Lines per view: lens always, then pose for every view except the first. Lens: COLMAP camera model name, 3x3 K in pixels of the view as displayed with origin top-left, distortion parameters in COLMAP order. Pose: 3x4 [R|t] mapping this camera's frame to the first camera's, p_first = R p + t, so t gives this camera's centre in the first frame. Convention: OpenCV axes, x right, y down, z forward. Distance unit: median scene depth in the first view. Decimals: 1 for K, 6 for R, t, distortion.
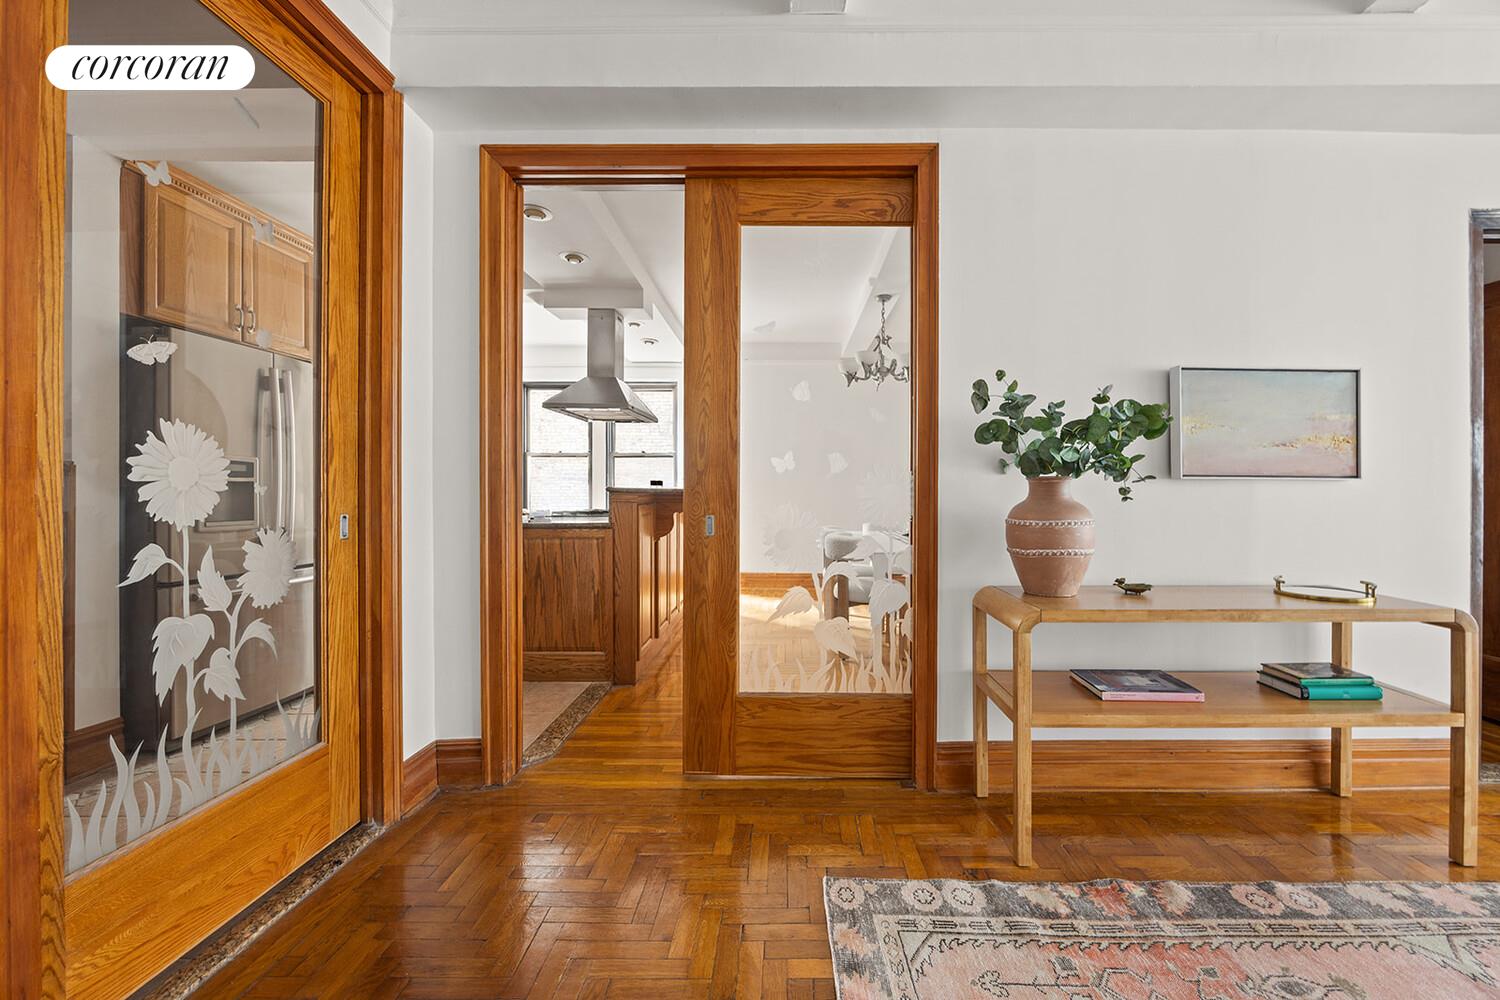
lens RADIAL K [[577.5, 0, 750.0], [0, 577.5, 500.0], [0, 0, 1]] dist [-0.000025, 0.000014]
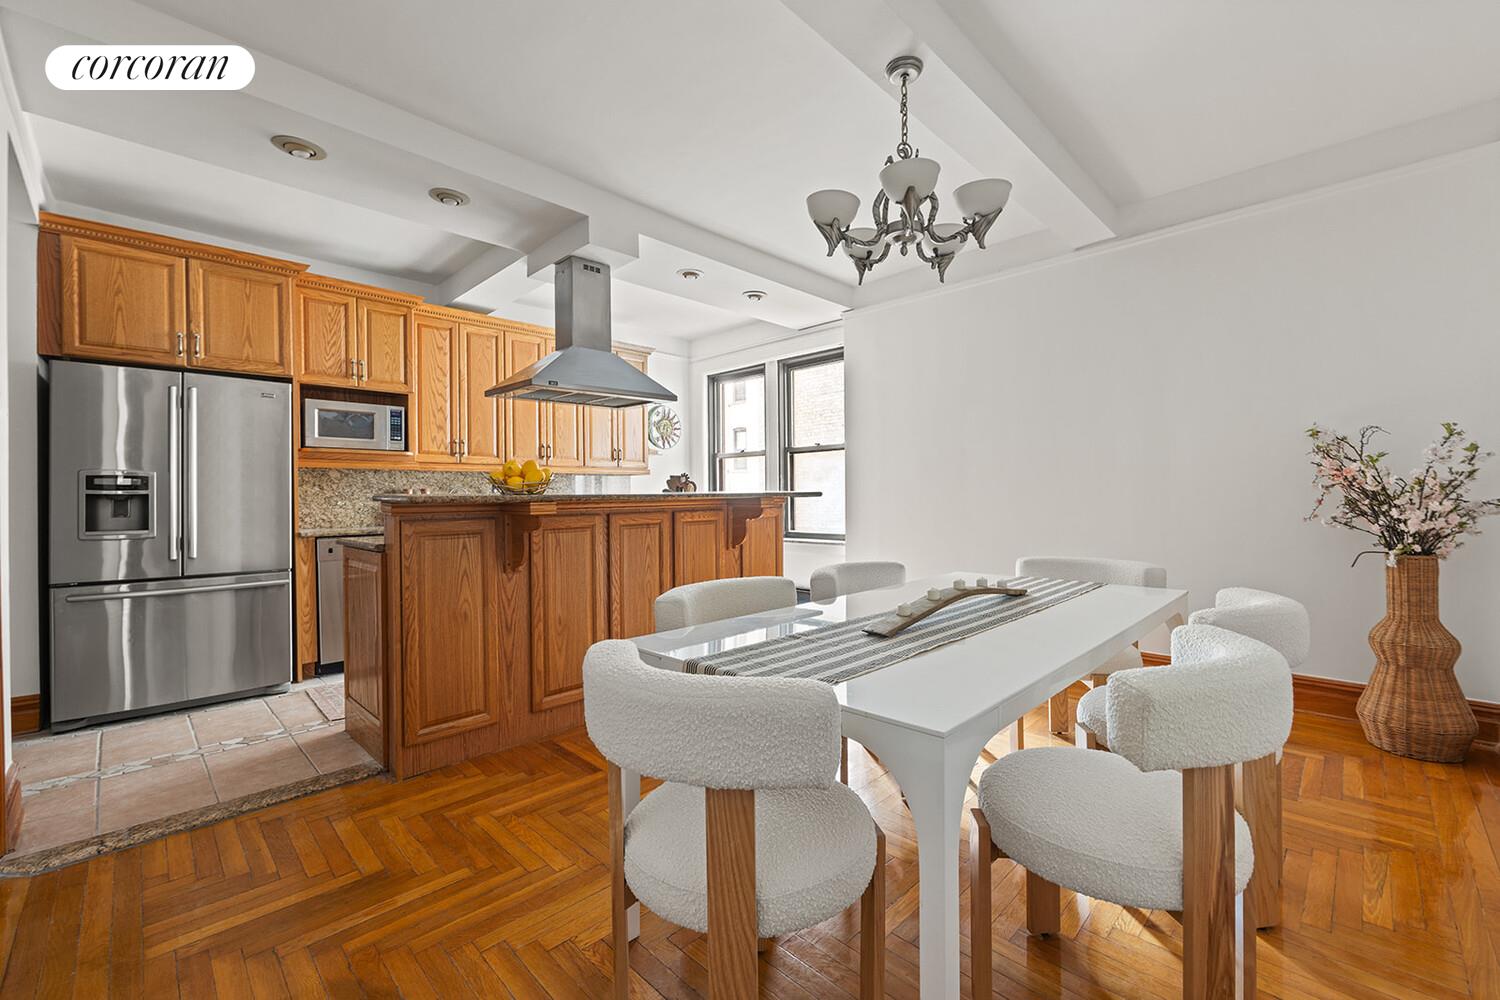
lens RADIAL K [[613.5, 0, 750.0], [0, 613.5, 500.0], [0, 0, 1]] dist [0.000460, 0.000087]
pose [[0.755329, -0.003349, -0.655337, 0.663158], [0.000338, 0.999989, -0.004721, -0.013519], [0.655346, 0.003344, 0.755321, 0.790652]]
